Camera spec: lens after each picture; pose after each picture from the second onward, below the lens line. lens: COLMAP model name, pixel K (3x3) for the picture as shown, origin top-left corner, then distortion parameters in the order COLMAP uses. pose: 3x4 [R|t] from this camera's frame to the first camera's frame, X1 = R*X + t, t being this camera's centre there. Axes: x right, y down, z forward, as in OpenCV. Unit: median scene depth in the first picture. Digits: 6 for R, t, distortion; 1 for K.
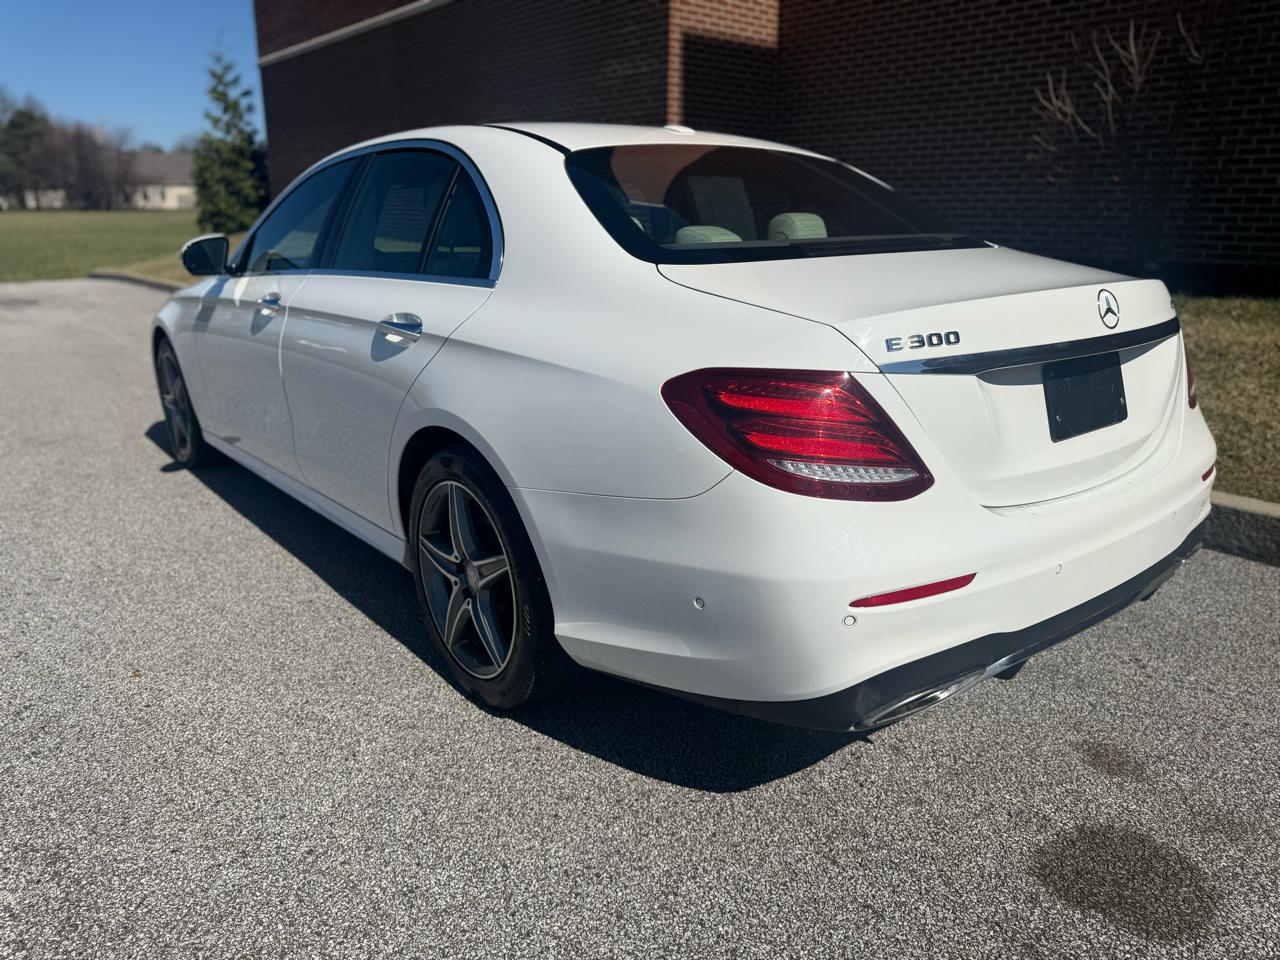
lens RADIAL K [[905.7, 0, 637.8], [0, 905.7, 483.1], [0, 0, 1]] dist [0.021822, -0.025593]
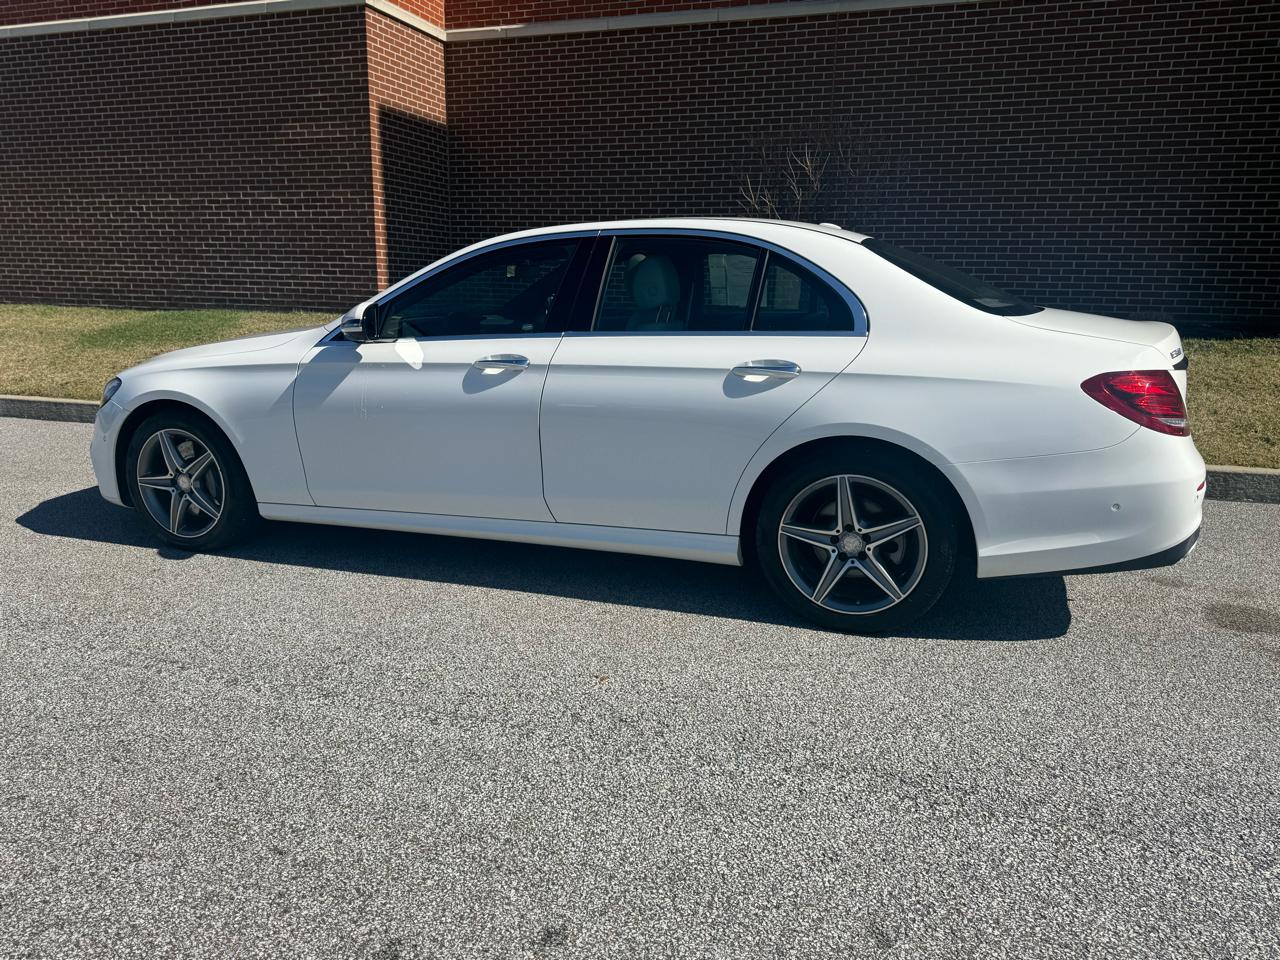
lens RADIAL K [[905.7, 0, 632.4], [0, 905.7, 478.5], [0, 0, 1]] dist [0.021822, -0.025593]
pose [[0.848390, -0.111138, 0.517575, -1.089901], [0.143356, 0.989415, -0.022529, -0.011237], [-0.509592, 0.093311, 0.855341, -0.028091]]
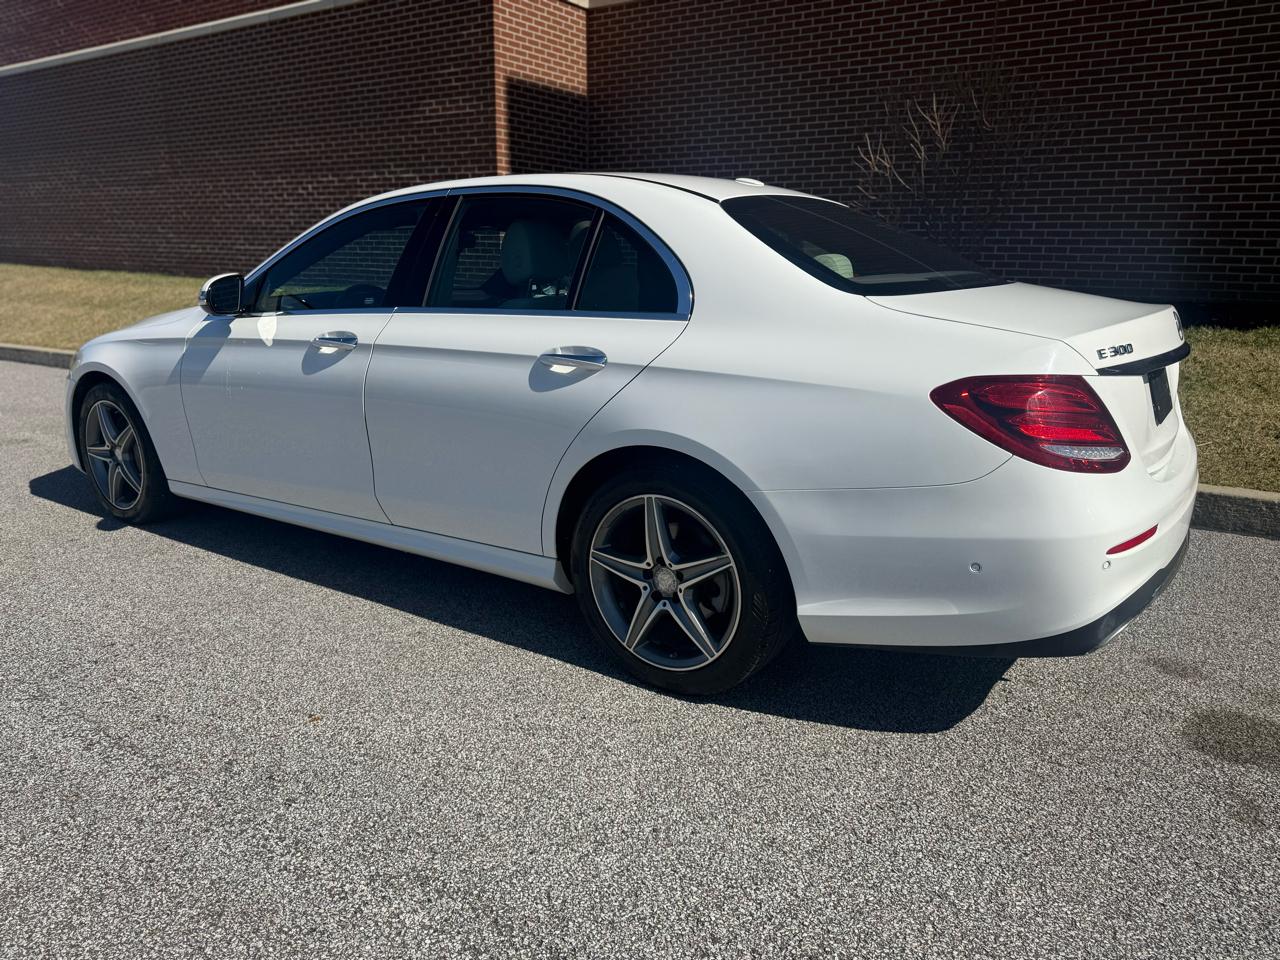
lens RADIAL K [[905.7, 0, 636.5], [0, 905.7, 478.8], [0, 0, 1]] dist [0.021822, -0.025593]
pose [[0.957877, -0.066504, 0.279373, -0.476814], [0.077594, 0.996569, -0.028813, 0.008153], [-0.276499, 0.049277, 0.959750, -0.050383]]
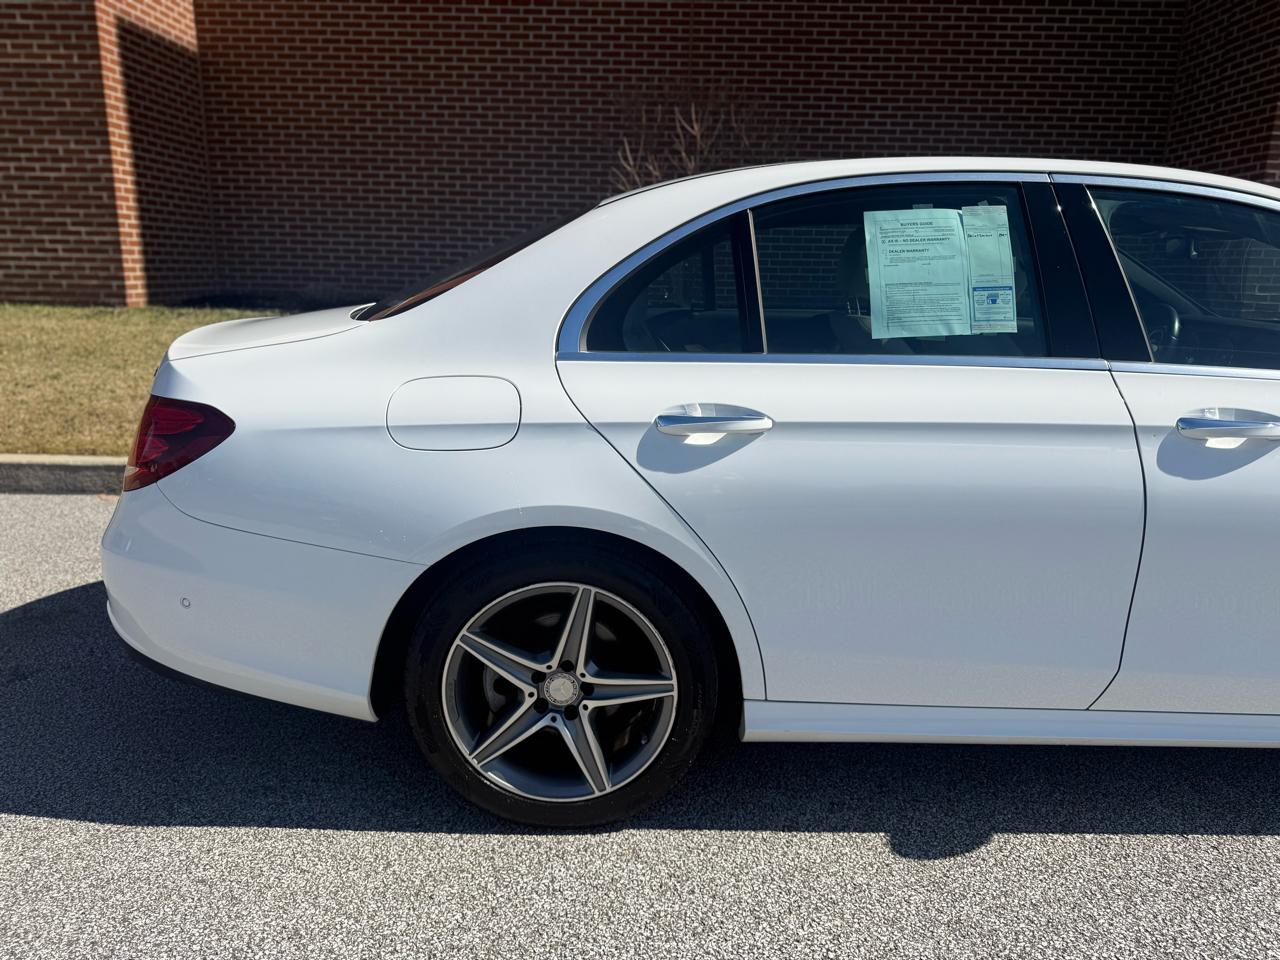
lens RADIAL K [[905.7, 0, 646.0], [0, 905.7, 488.2], [0, 0, 1]] dist [0.021822, -0.025593]
pose [[0.640722, -0.179517, 0.746491, -1.137035], [0.205161, 0.976957, 0.058847, -0.224399], [-0.739854, 0.115446, 0.662788, 0.726667]]
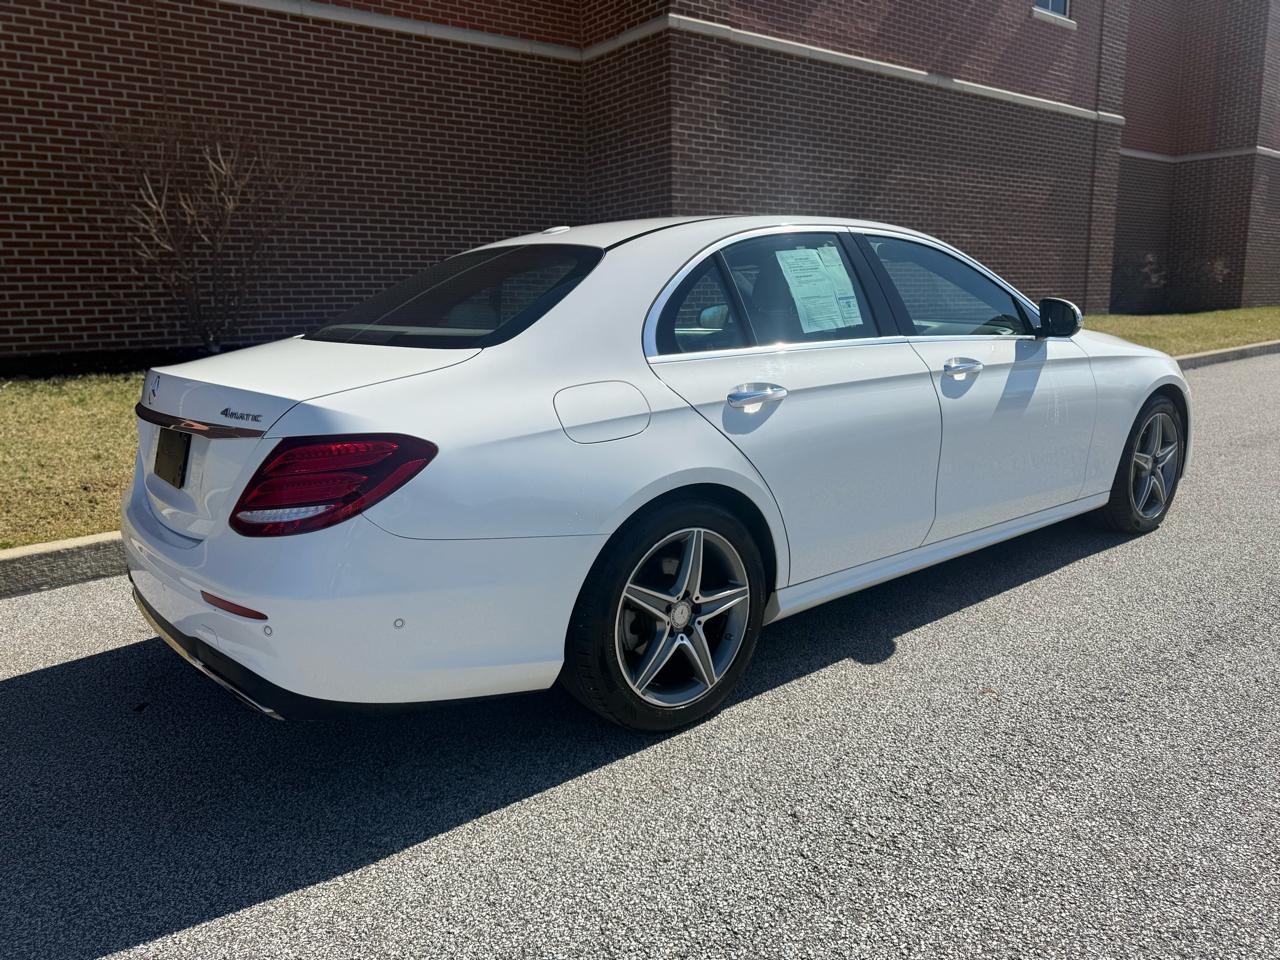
lens RADIAL K [[905.7, 0, 633.1], [0, 905.7, 477.7], [0, 0, 1]] dist [0.021822, -0.025593]
pose [[0.014094, -0.199449, 0.979807, -1.602867], [0.309030, 0.932799, 0.185435, -0.374935], [-0.950948, 0.300177, 0.074783, 1.256565]]
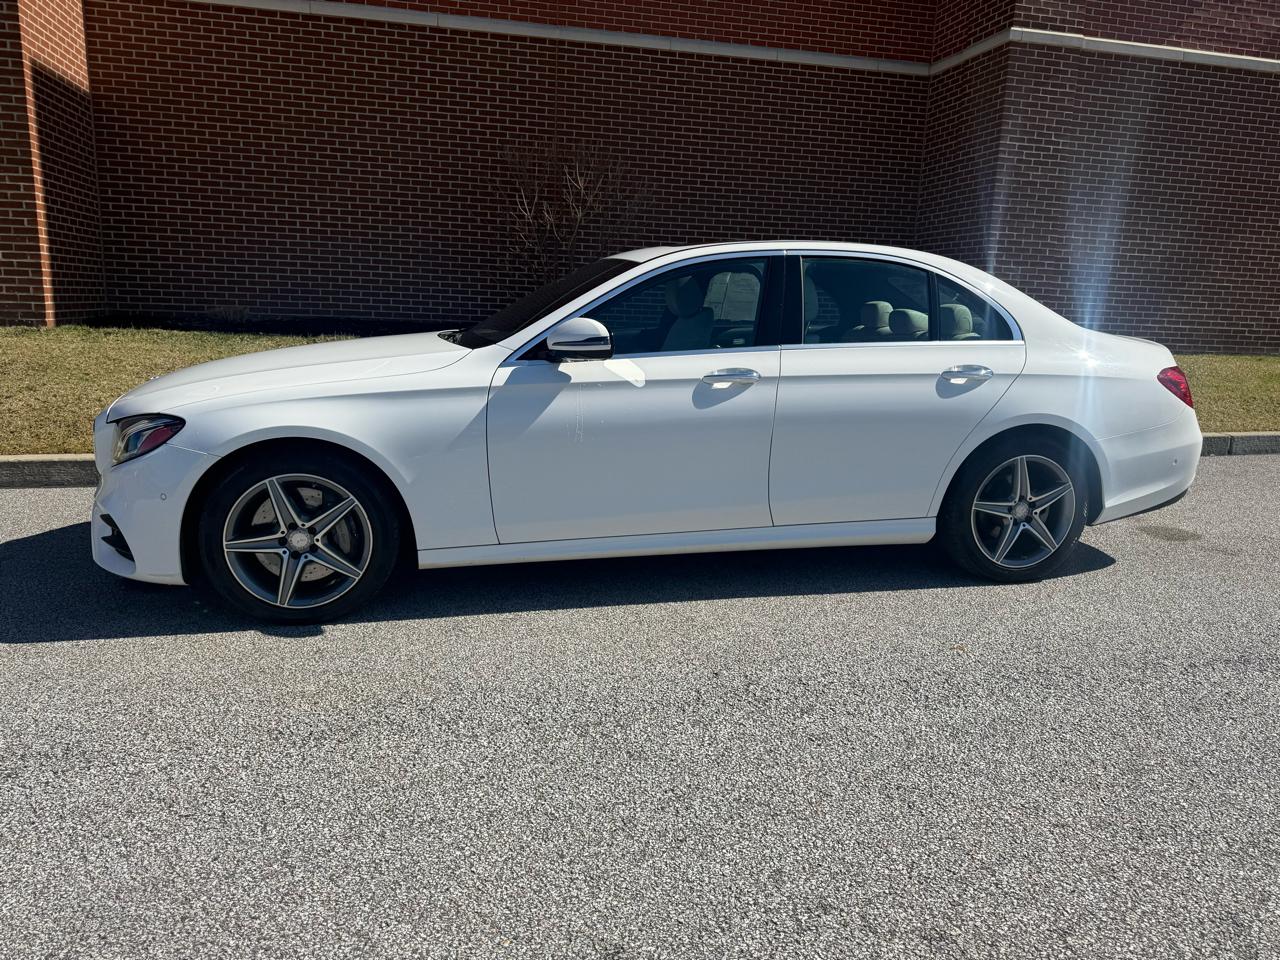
lens RADIAL K [[905.7, 0, 642.5], [0, 905.7, 482.8], [0, 0, 1]] dist [0.021822, -0.025593]
pose [[0.429985, -0.173738, 0.885962, -1.883625], [0.228453, 0.970311, 0.079404, -0.234111], [-0.873454, 0.168258, 0.456910, 0.762280]]
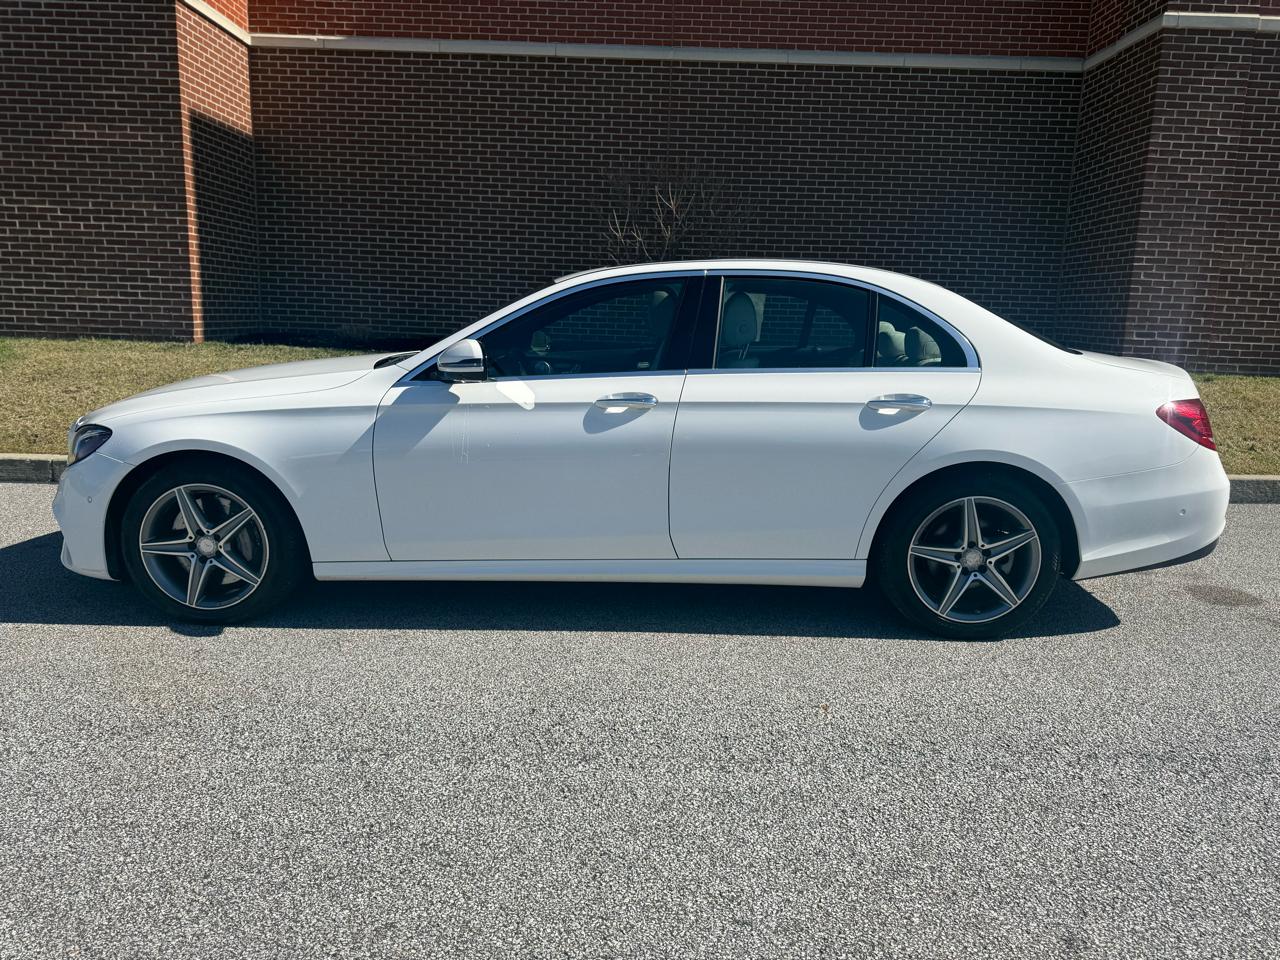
lens RADIAL K [[905.7, 0, 638.1], [0, 905.7, 480.0], [0, 0, 1]] dist [0.021822, -0.025593]
pose [[0.632985, -0.134173, 0.762449, -1.578078], [0.196485, 0.980462, 0.009416, -0.142345], [-0.748815, 0.143850, 0.646980, 0.372561]]
